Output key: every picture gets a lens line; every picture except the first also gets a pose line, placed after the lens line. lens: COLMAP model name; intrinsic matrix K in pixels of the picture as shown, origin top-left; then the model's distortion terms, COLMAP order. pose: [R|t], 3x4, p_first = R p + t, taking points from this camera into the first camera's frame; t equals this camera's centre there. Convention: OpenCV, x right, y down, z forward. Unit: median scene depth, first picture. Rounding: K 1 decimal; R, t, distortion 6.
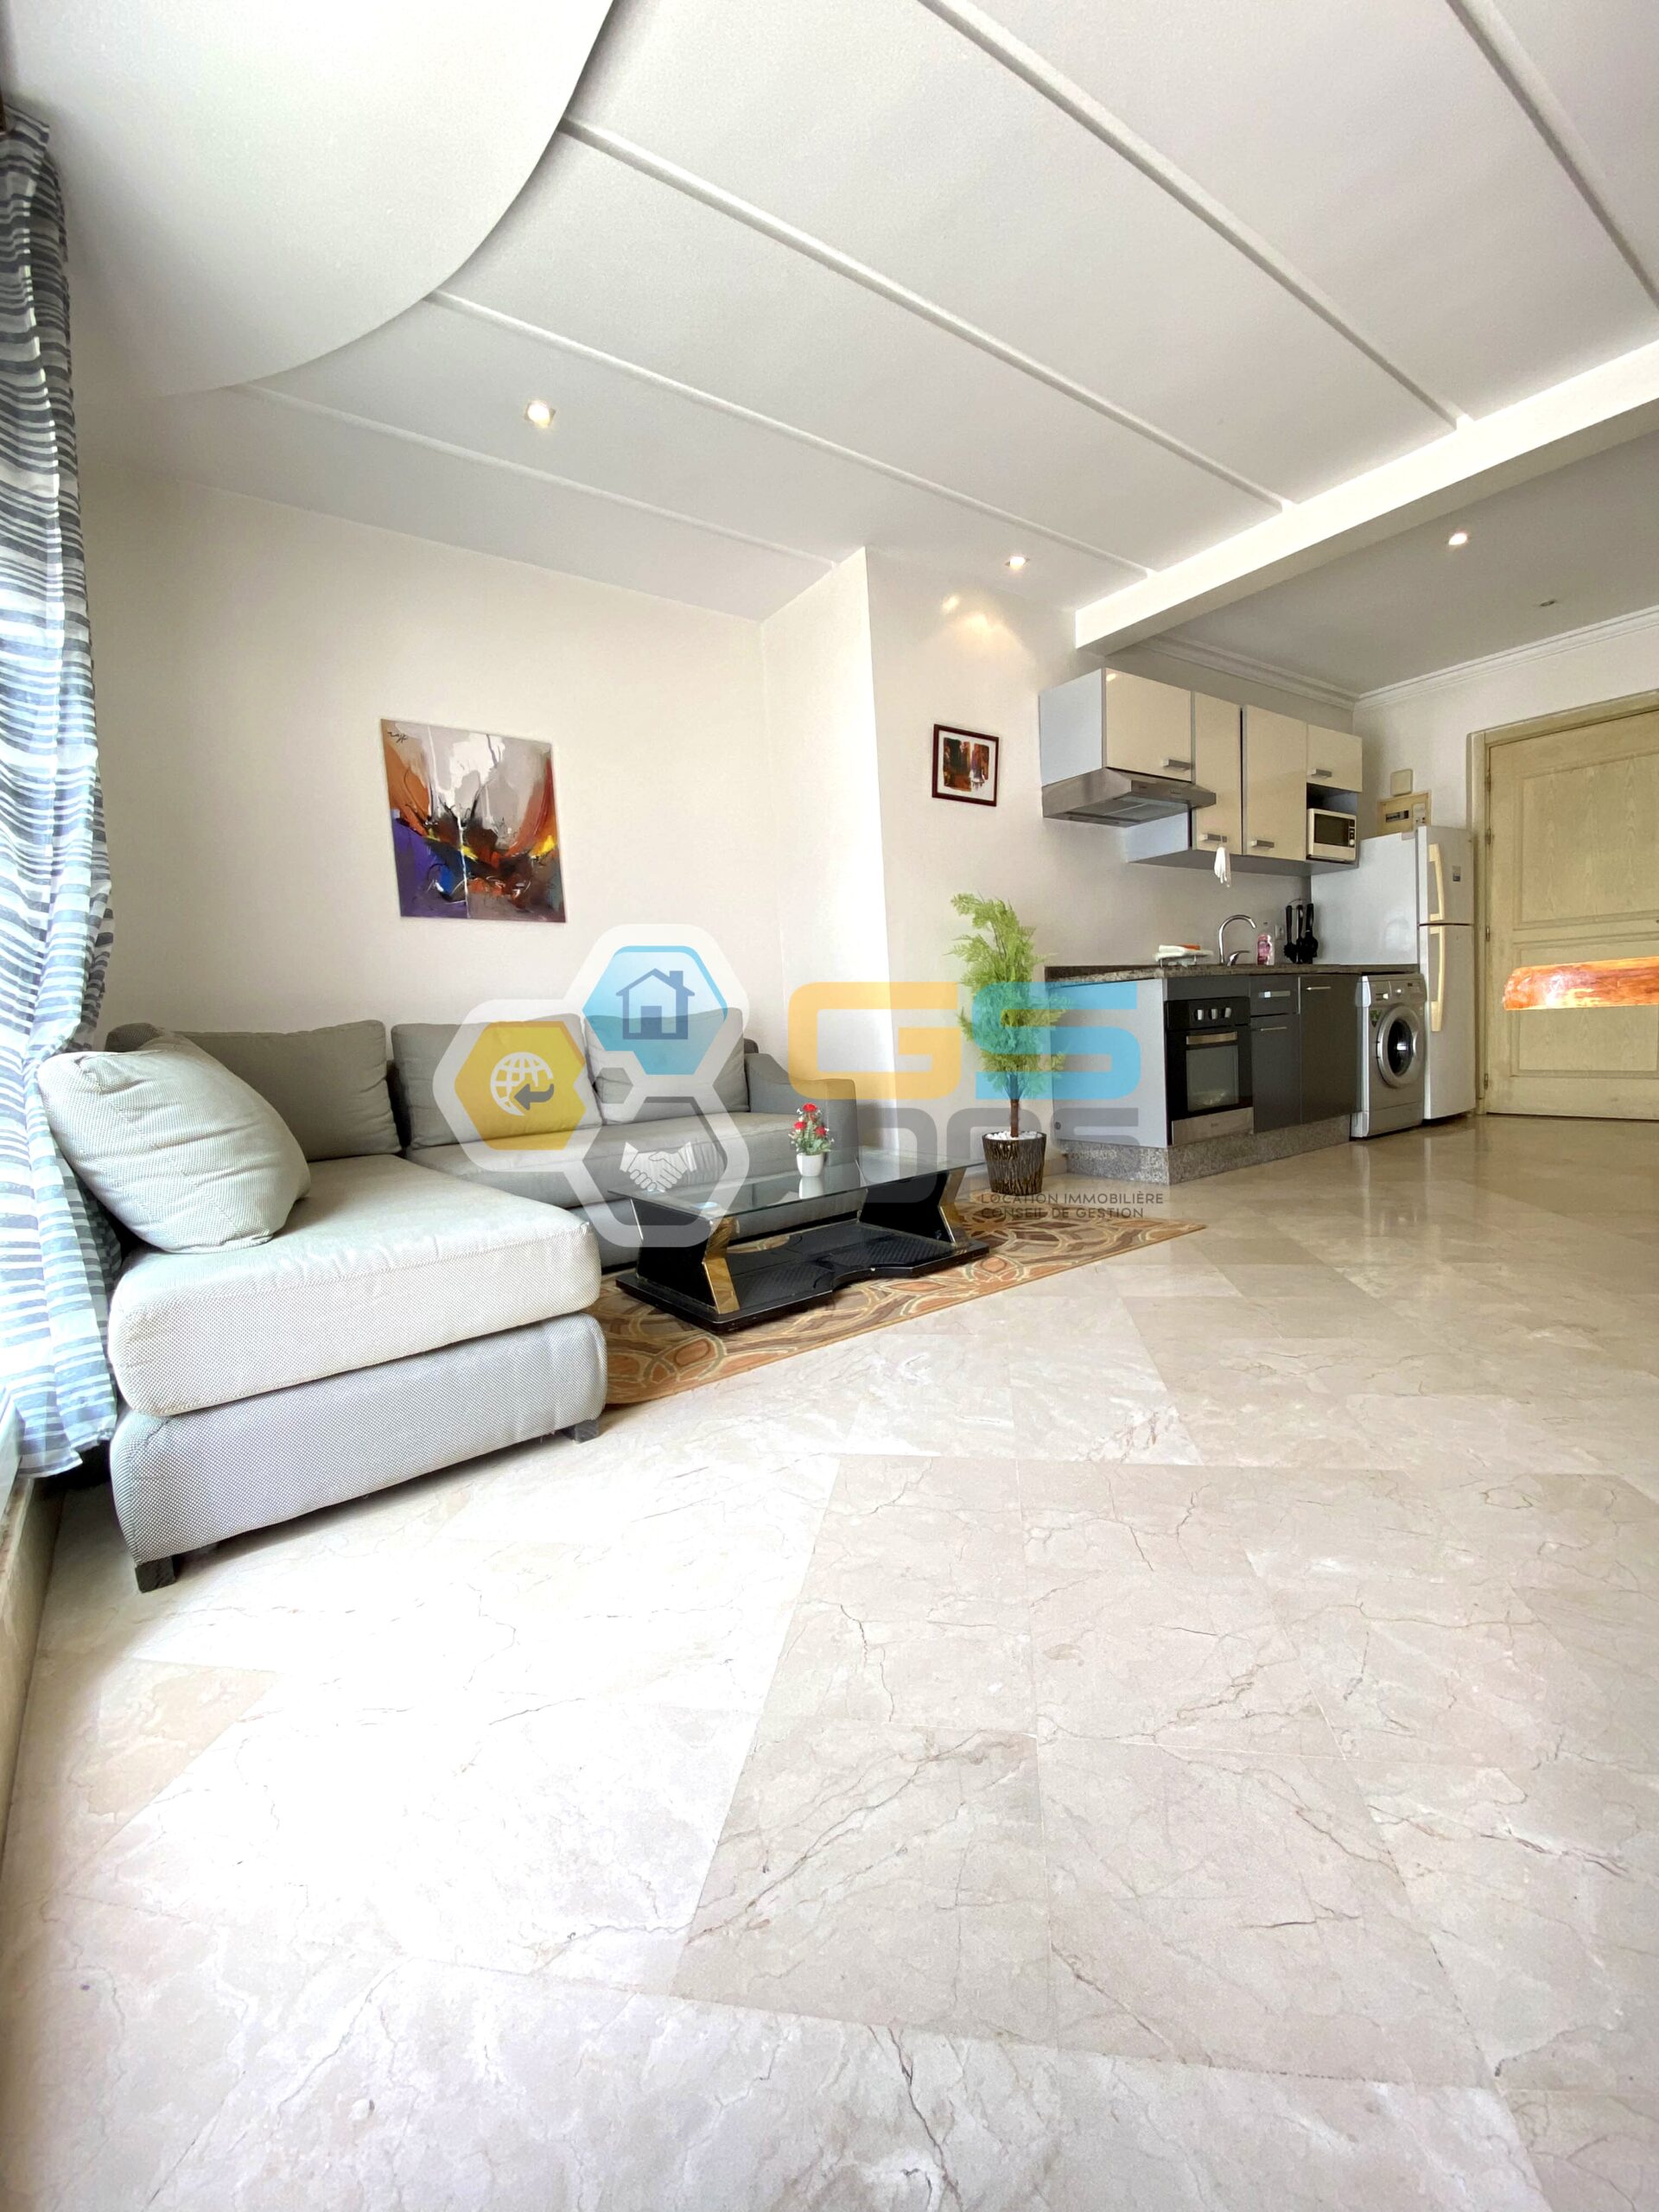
lens RADIAL K [[894.0, 0, 814.6], [0, 894.0, 1104.2], [0, 0, 1]] dist [0.016024, -0.017545]
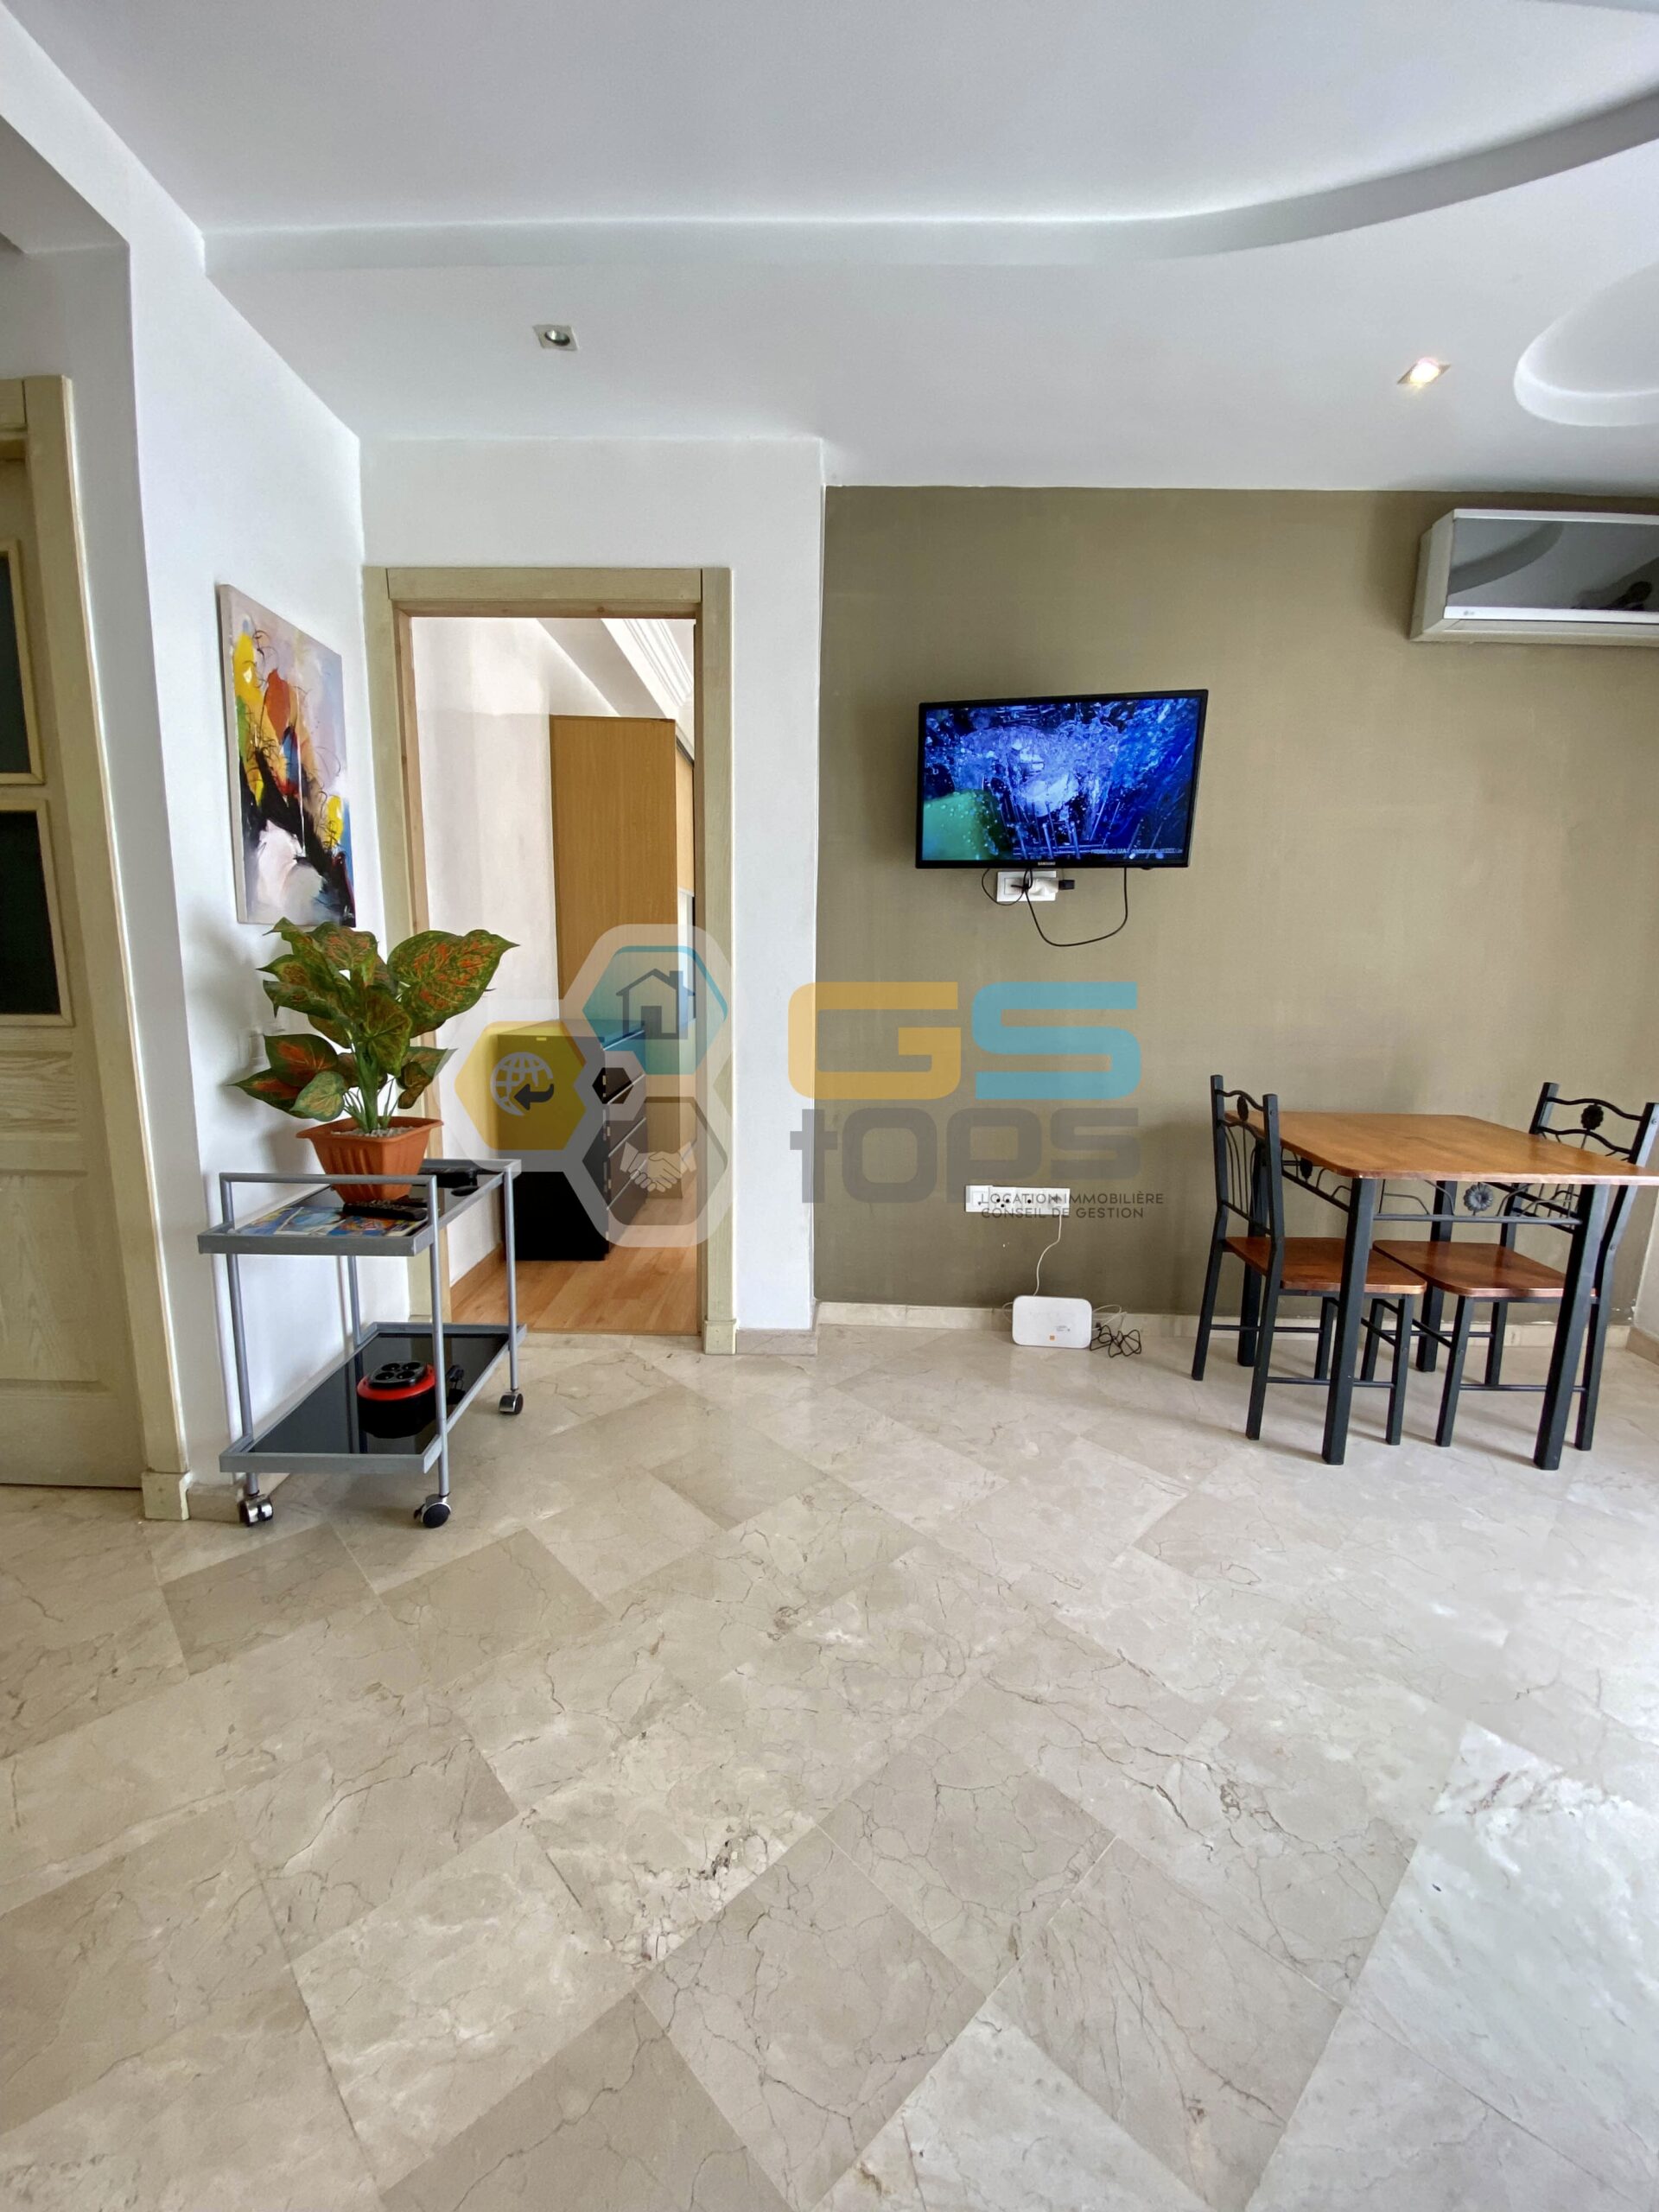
lens RADIAL K [[894.0, 0, 829.7], [0, 894.0, 1103.4], [0, 0, 1]] dist [0.016024, -0.017545]
pose [[-0.811199, -0.057260, 0.581961, 0.215005], [0.081241, 0.974508, 0.209126, -0.238867], [-0.579100, 0.216922, -0.785868, 0.925856]]
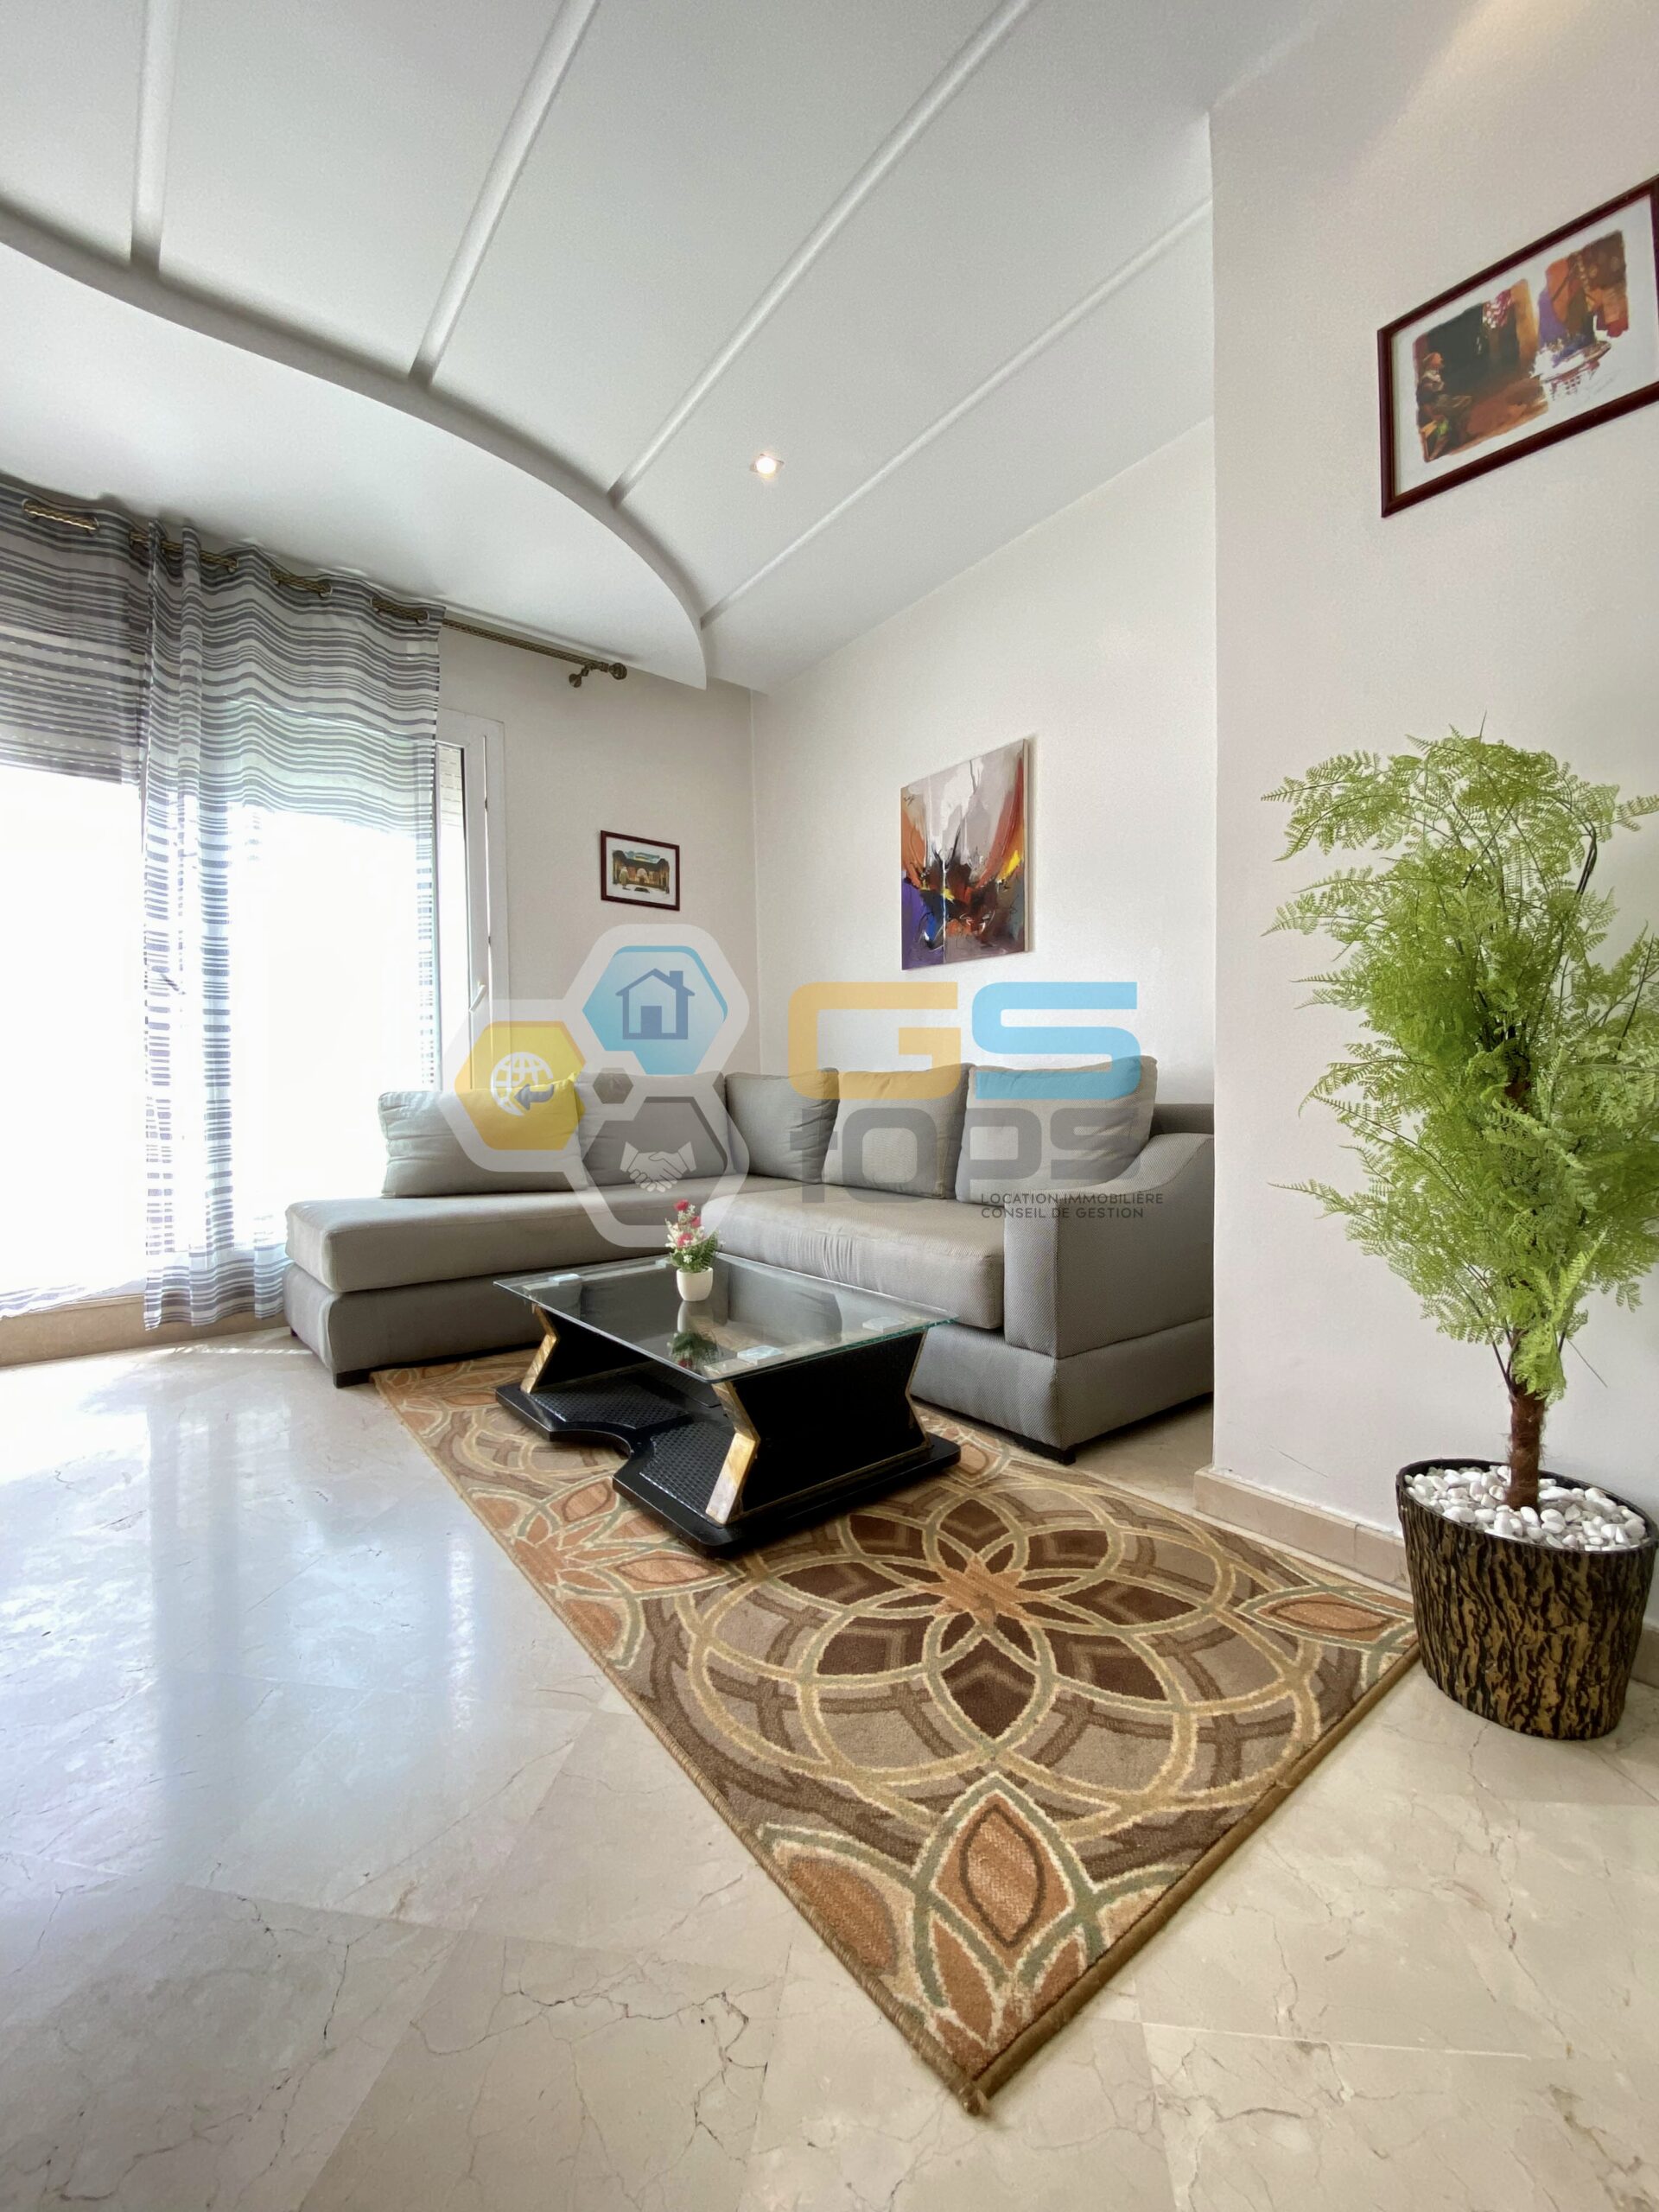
lens RADIAL K [[894.0, 0, 824.0], [0, 894.0, 1106.8], [0, 0, 1]] dist [0.016024, -0.017545]
pose [[0.036008, 0.073092, -0.996675, 0.589858], [-0.086488, 0.993808, 0.069757, -0.114134], [0.995602, 0.083688, 0.042106, 0.868851]]
